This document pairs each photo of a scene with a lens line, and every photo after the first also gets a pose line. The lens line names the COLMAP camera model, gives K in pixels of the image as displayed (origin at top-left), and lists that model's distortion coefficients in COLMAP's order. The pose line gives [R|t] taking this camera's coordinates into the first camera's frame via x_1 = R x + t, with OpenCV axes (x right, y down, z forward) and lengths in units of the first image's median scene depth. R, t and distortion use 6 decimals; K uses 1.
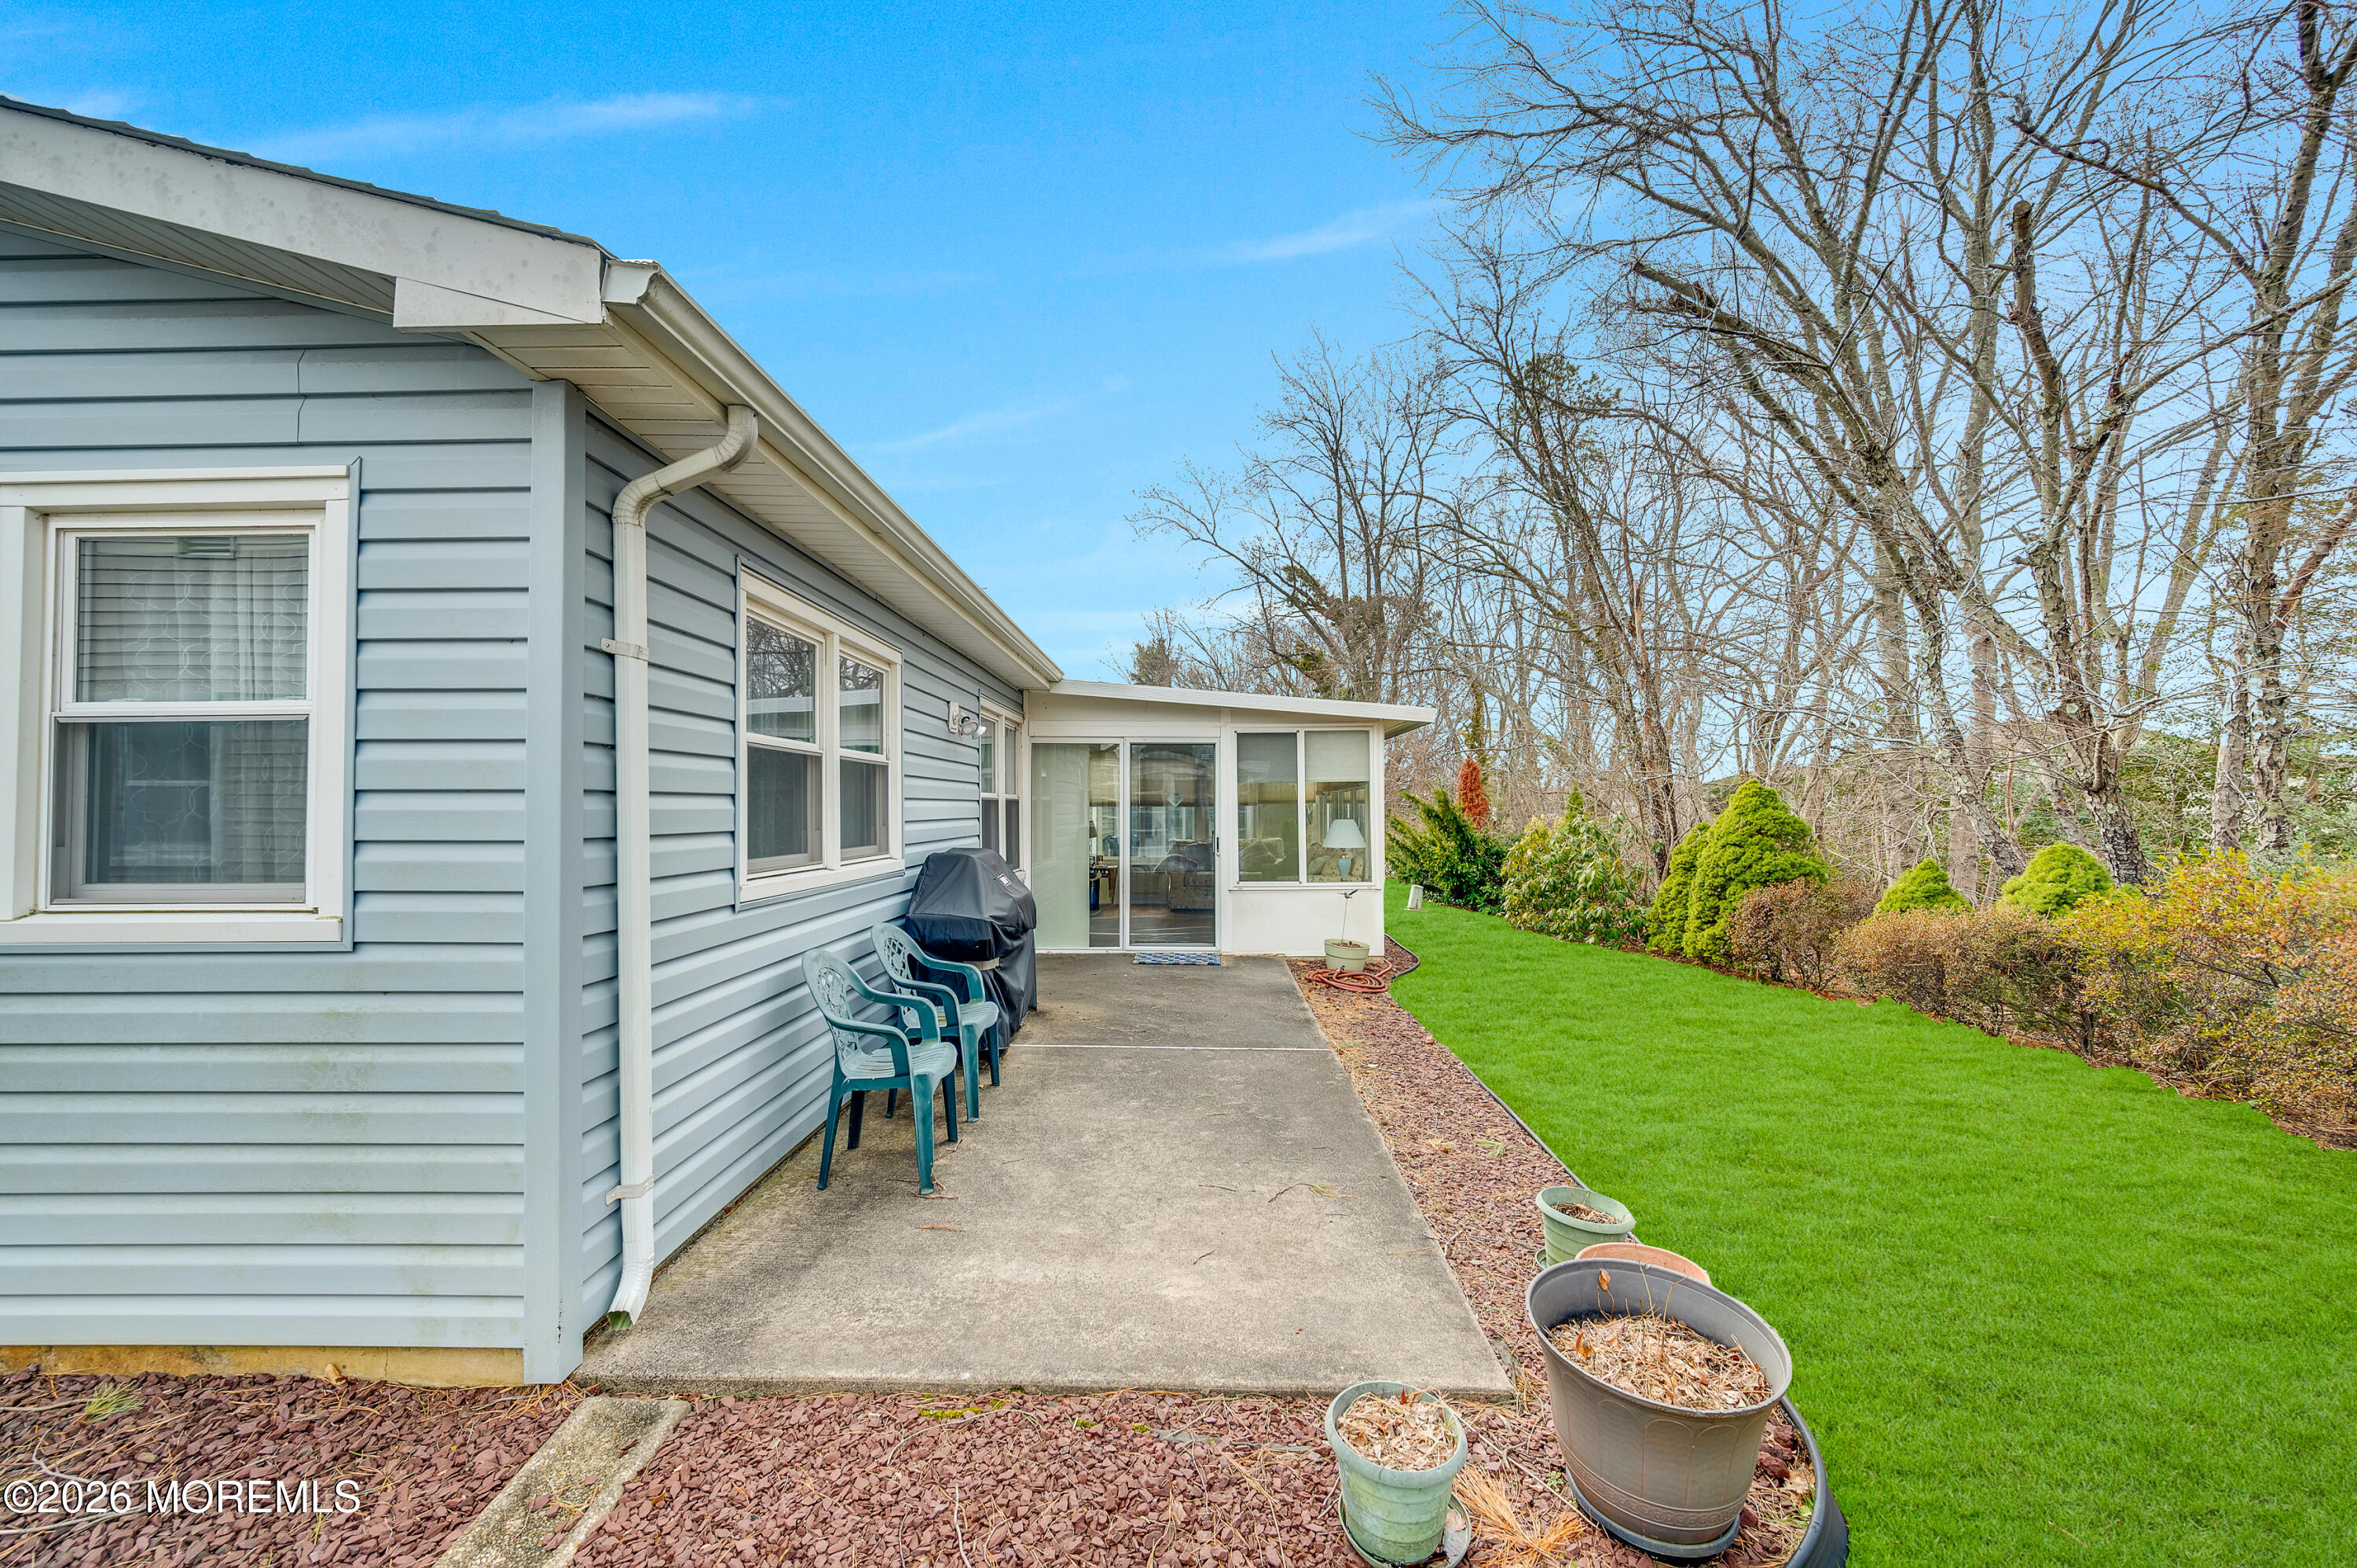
lens RADIAL K [[930.4, 0, 1179.4], [0, 930.4, 791.0], [0, 0, 1]] dist [-0.002281, -0.000292]
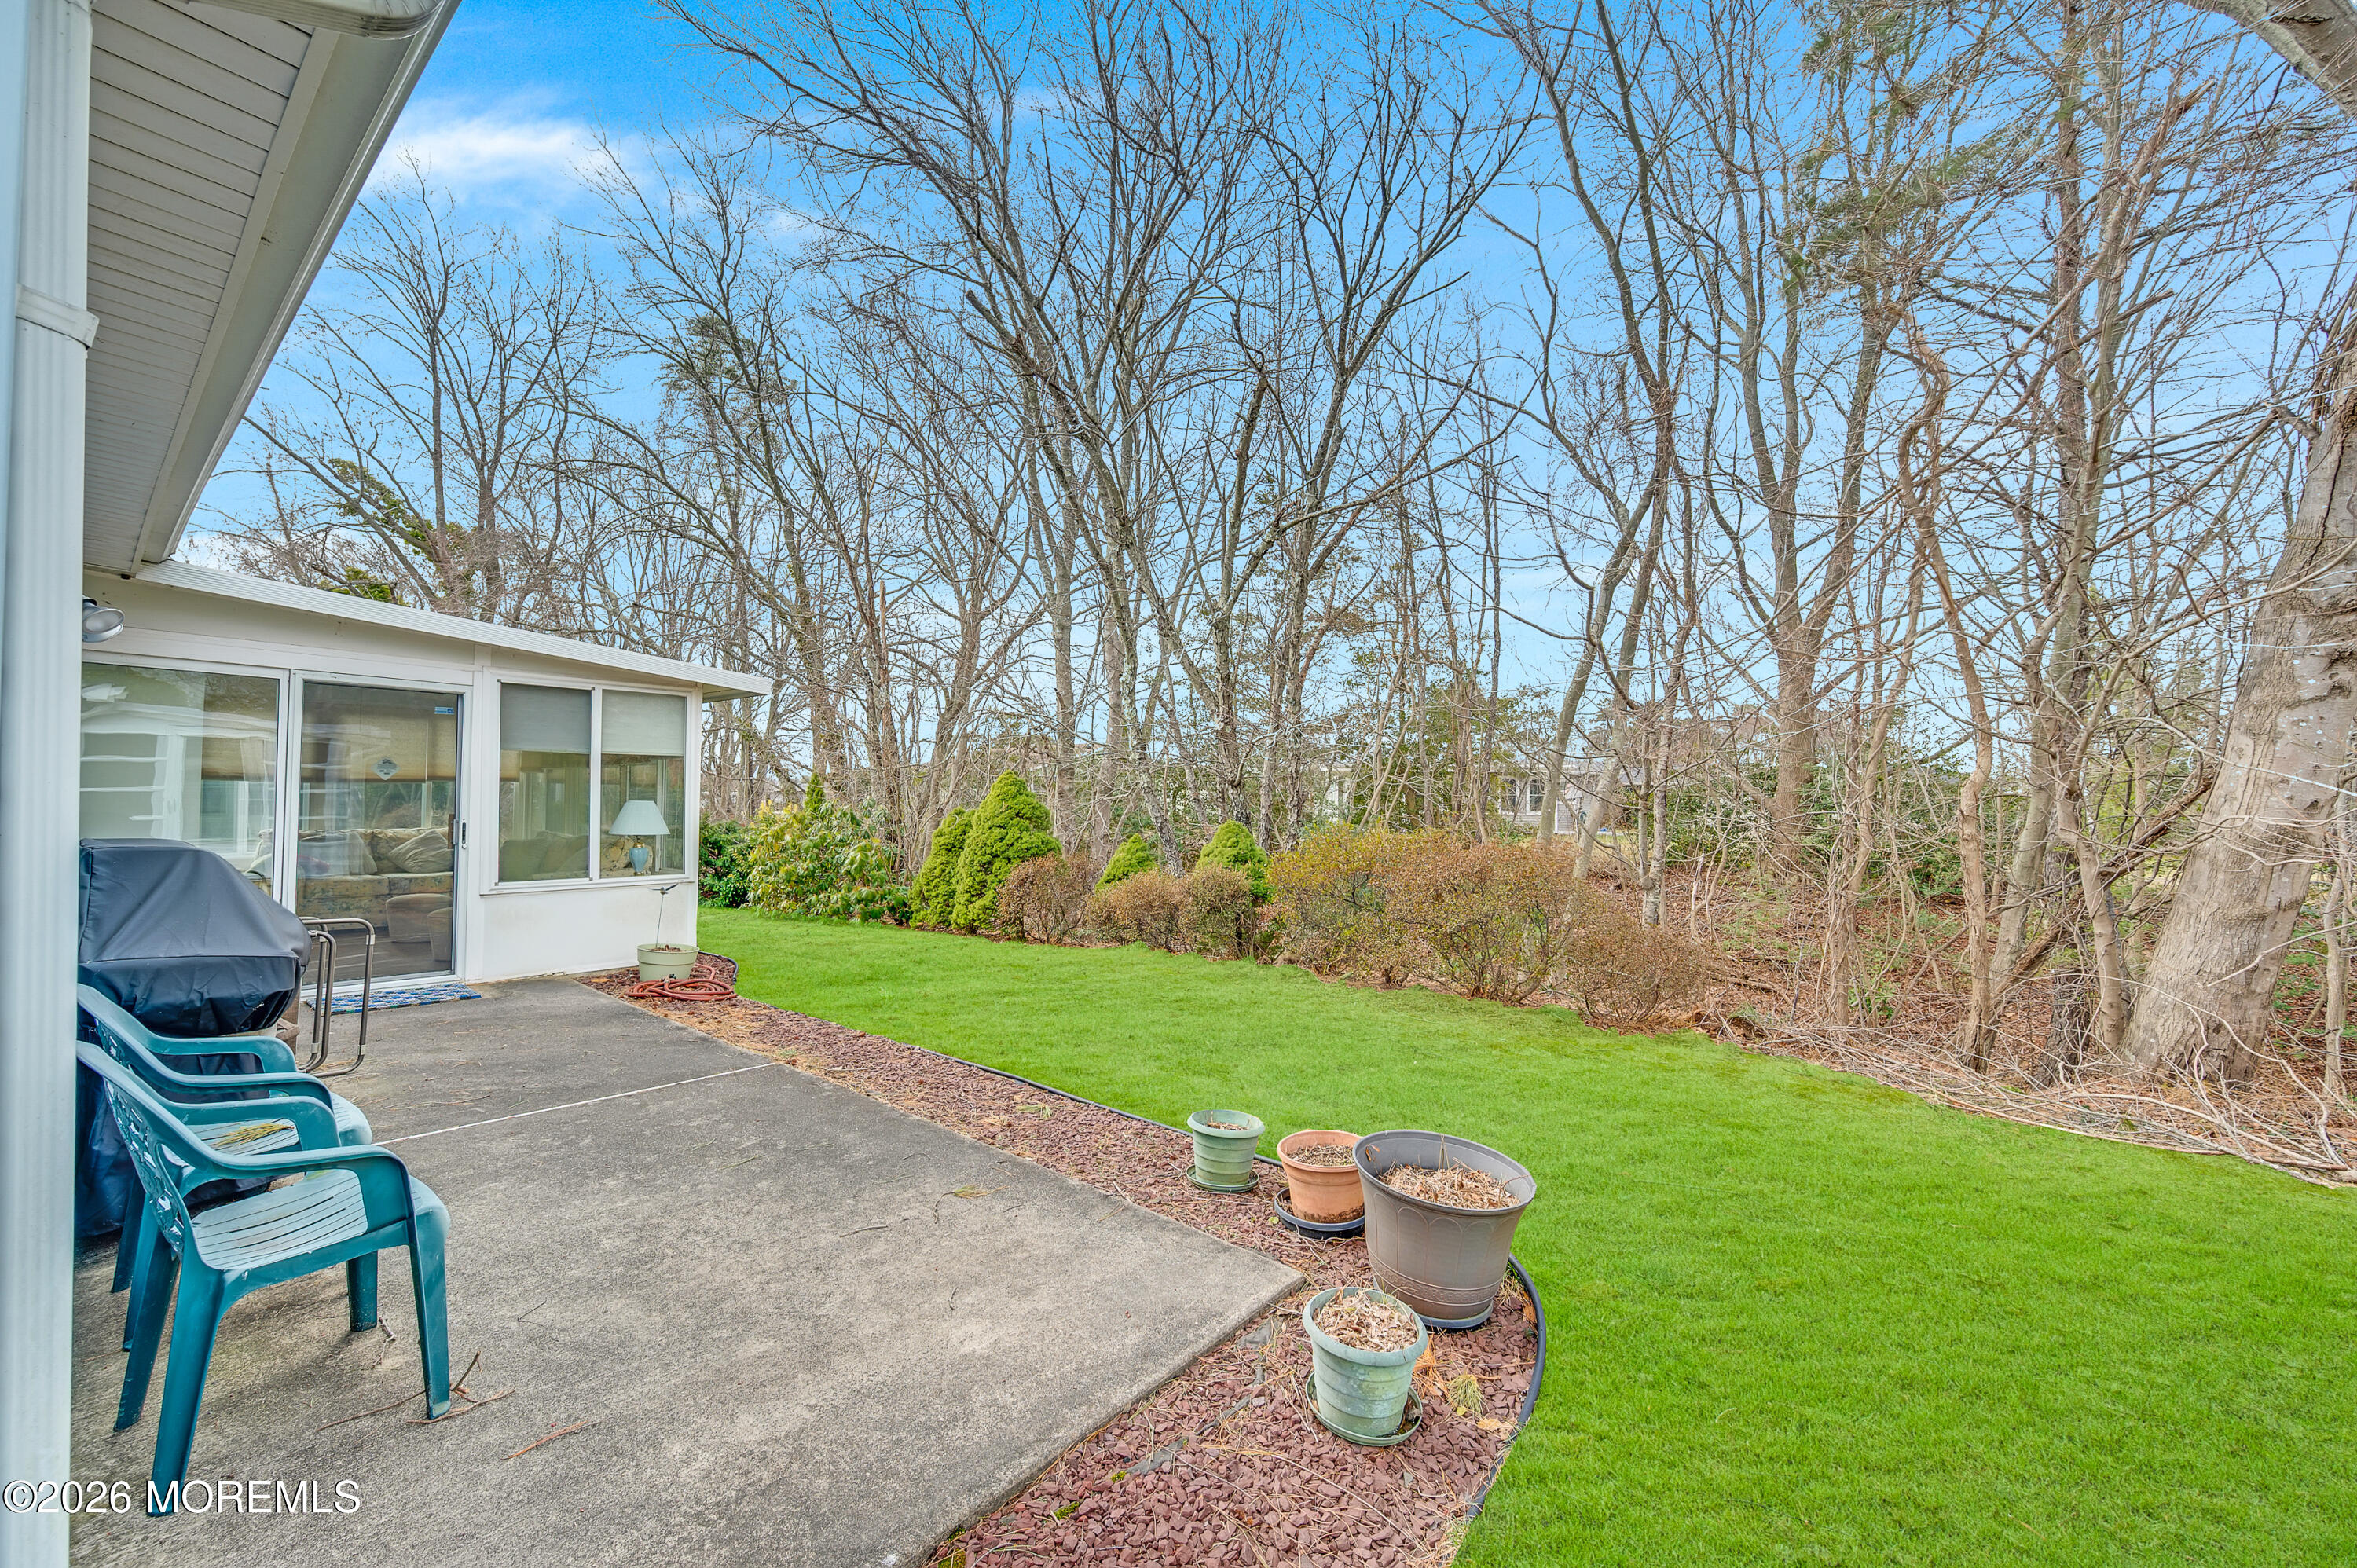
lens RADIAL K [[930.4, 0, 1179.0], [0, 930.4, 788.0], [0, 0, 1]] dist [-0.002281, -0.000292]
pose [[0.618583, 0.021419, 0.785427, -0.187103], [-0.026693, 0.999624, -0.006237, 0.012294], [-0.785266, -0.017108, 0.618922, 0.114641]]
